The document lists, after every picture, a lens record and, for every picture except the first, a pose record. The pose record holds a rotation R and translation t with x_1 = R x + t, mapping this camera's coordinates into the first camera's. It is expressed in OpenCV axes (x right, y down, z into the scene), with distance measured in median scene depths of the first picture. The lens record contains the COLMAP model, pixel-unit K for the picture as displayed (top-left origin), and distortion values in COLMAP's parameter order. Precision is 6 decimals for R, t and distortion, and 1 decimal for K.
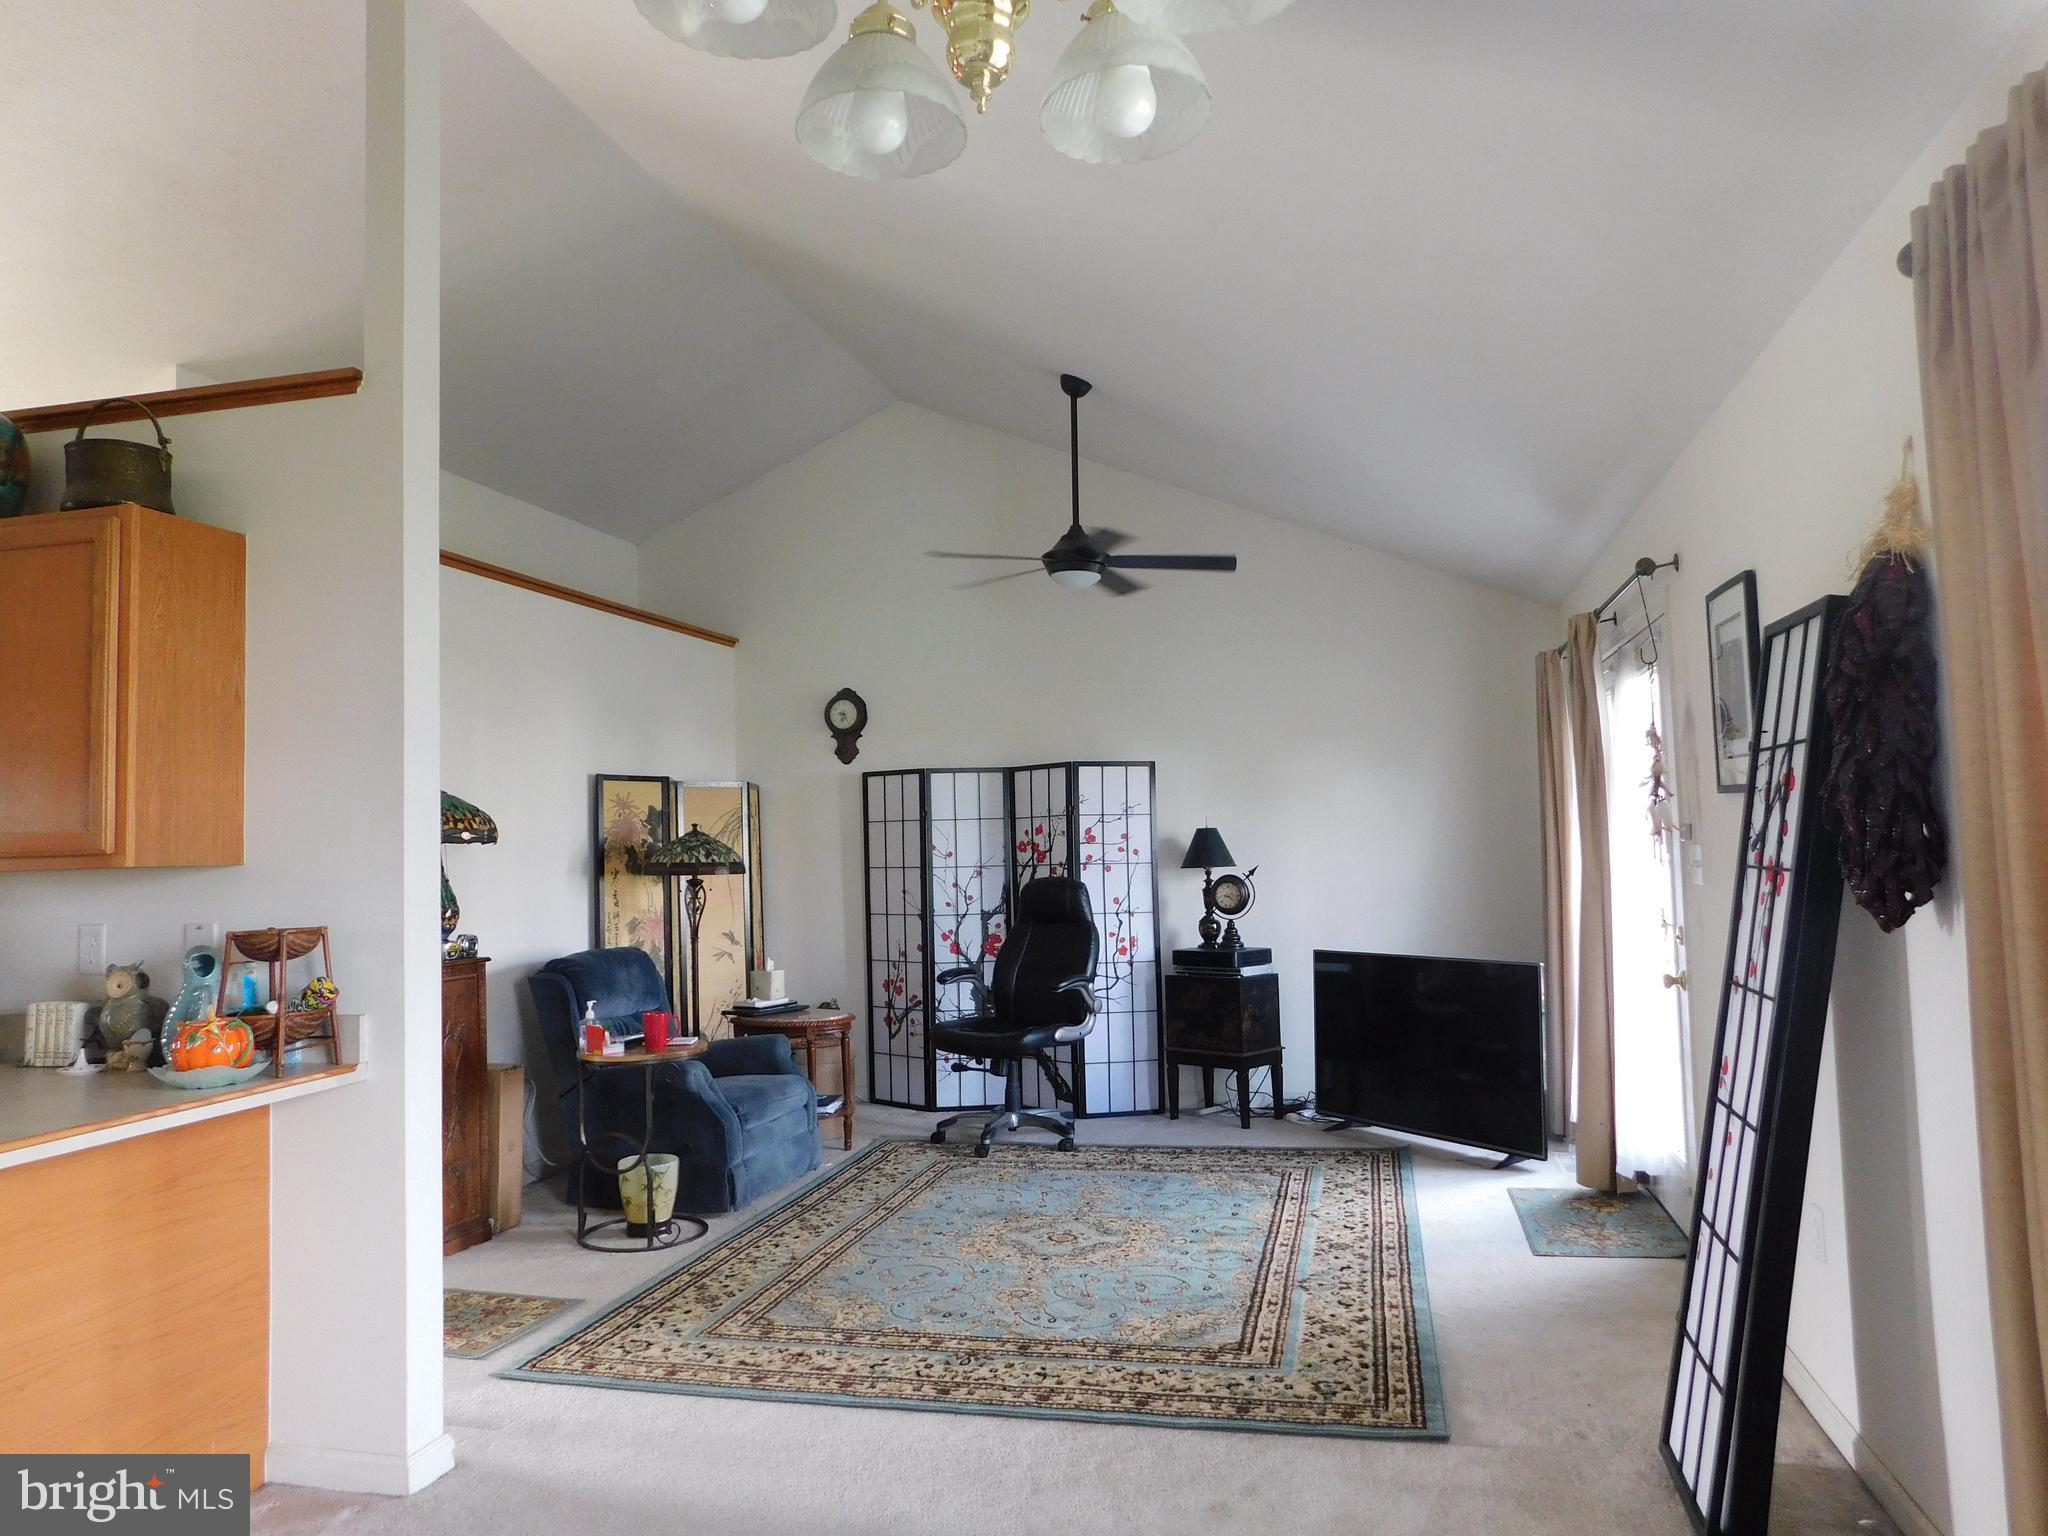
lens RADIAL K [[1377.5, 0, 1024.0], [0, 1377.5, 768.0], [0, 0, 1]] dist [-0.005809, -0.001500]
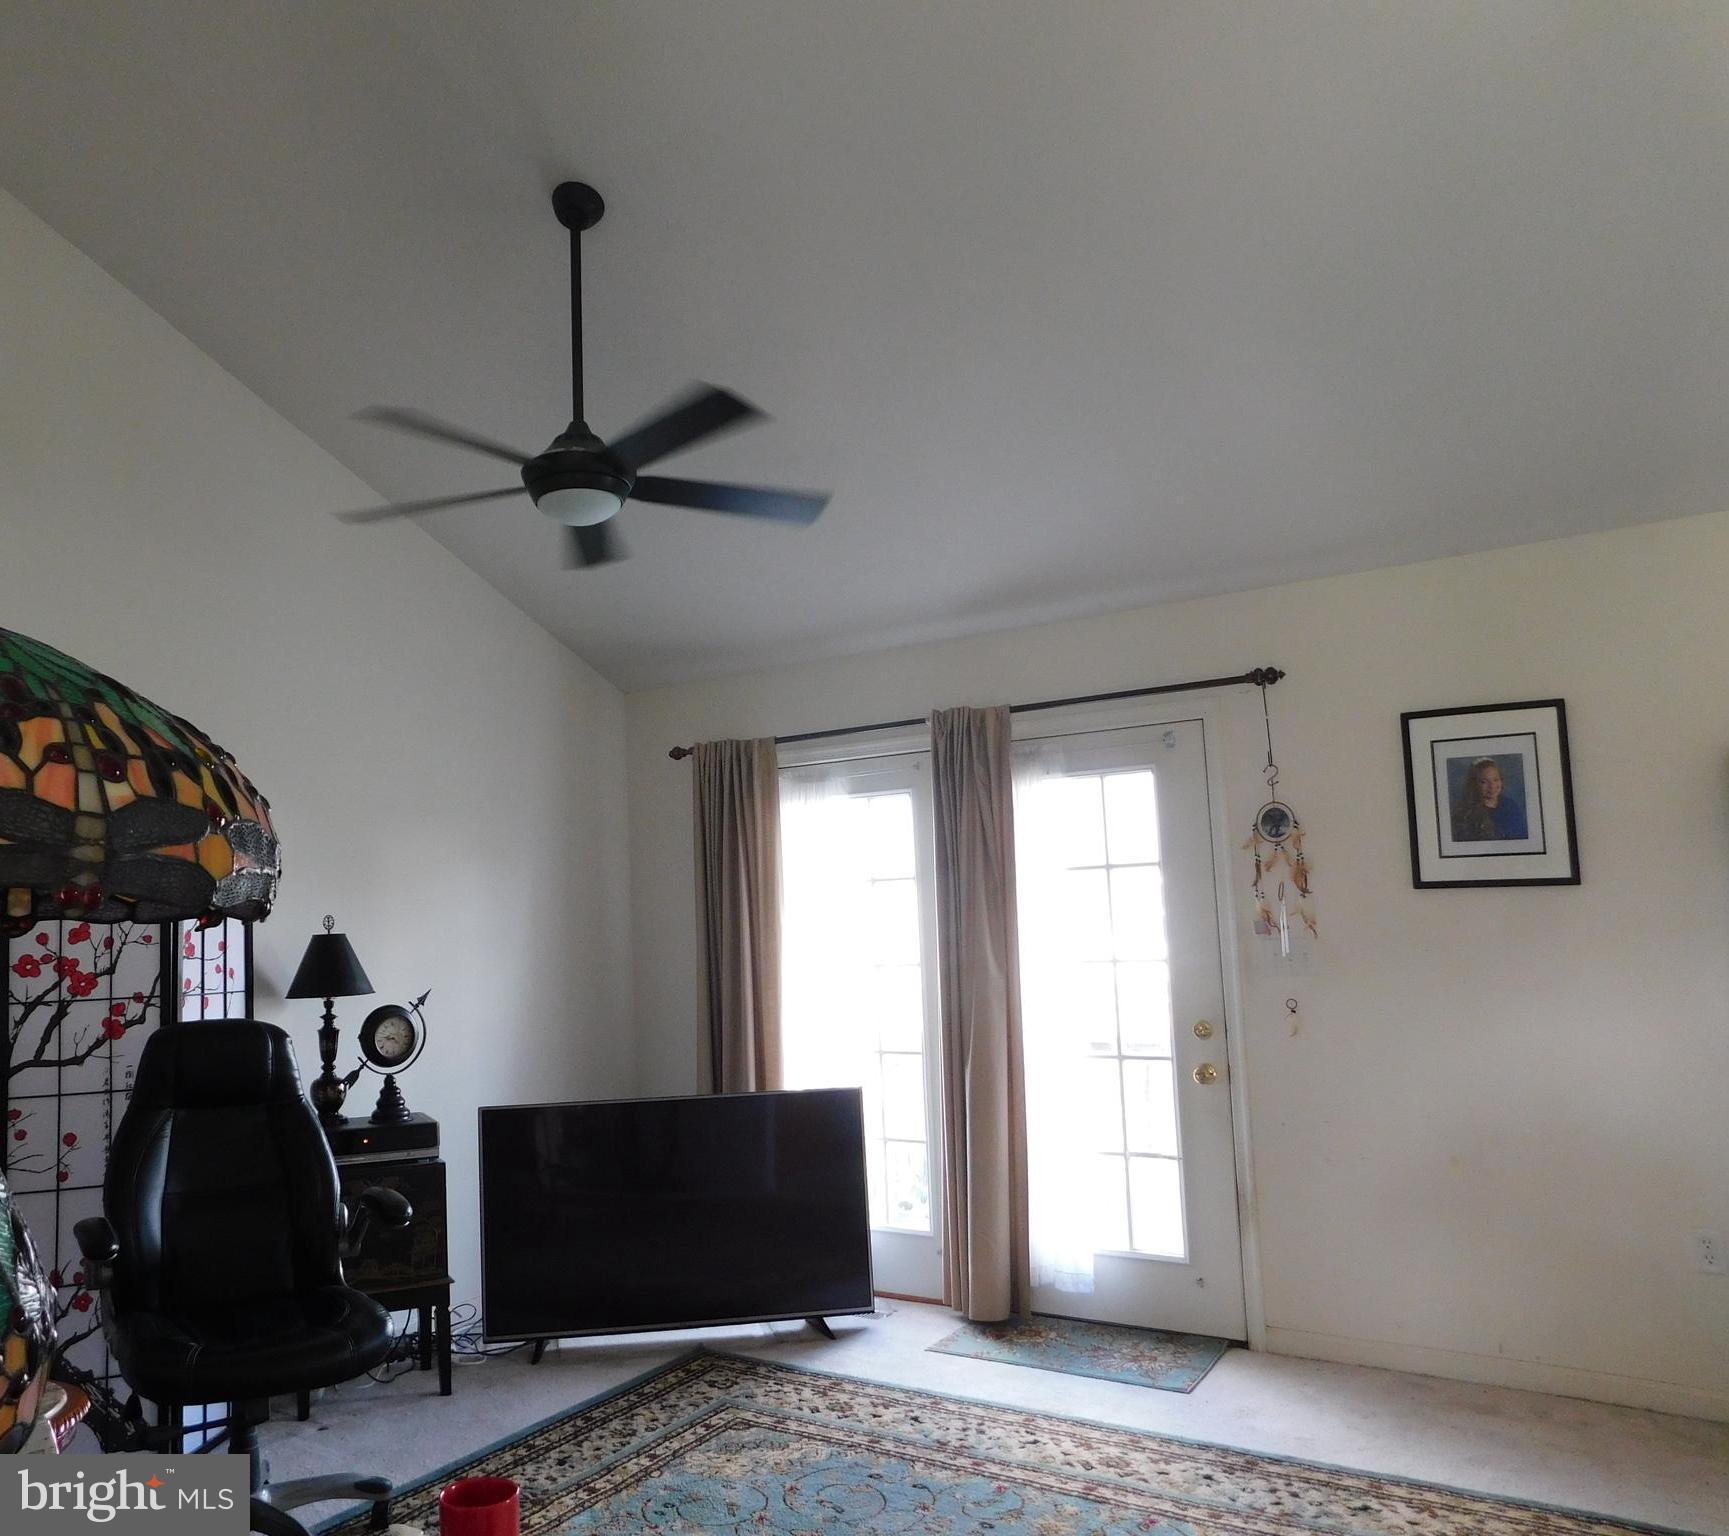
lens RADIAL K [[1320.8, 0, 802.1], [0, 1320.8, 774.3], [0, 0, 1]] dist [-0.006437, 0.001391]
pose [[0.358753, 0.128387, 0.924561, -0.384127], [-0.036723, 0.991670, -0.123457, 0.038980], [-0.932710, 0.010338, 0.360480, 0.593159]]
